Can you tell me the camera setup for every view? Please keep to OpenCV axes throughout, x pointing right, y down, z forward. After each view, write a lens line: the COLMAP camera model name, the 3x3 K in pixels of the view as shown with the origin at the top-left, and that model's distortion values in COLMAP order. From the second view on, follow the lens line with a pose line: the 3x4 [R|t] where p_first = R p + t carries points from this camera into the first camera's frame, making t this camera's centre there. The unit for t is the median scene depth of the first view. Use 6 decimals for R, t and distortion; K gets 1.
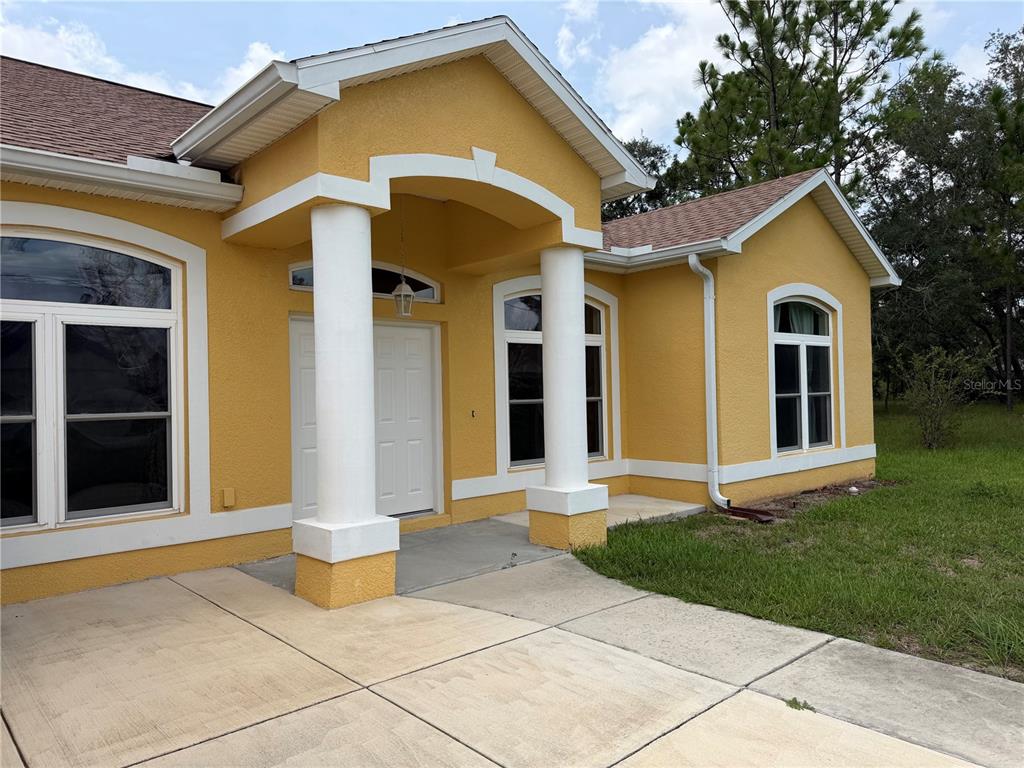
lens RADIAL K [[710.7, 0, 512.0], [0, 710.7, 384.0], [0, 0, 1]] dist [0.049794, -0.004903]
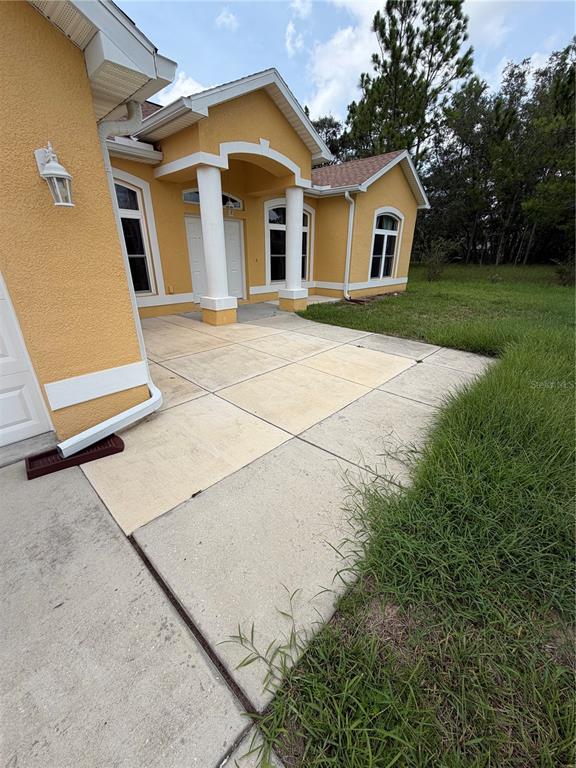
lens RADIAL K [[304.5, 0, 288.0], [0, 304.5, 384.0], [0, 0, 1]] dist [0.001478, -0.005423]
pose [[0.996256, -0.008092, 0.086075, -0.034600], [-0.027164, 0.915890, 0.400508, 0.006947], [-0.082076, -0.401347, 0.912241, -0.161821]]
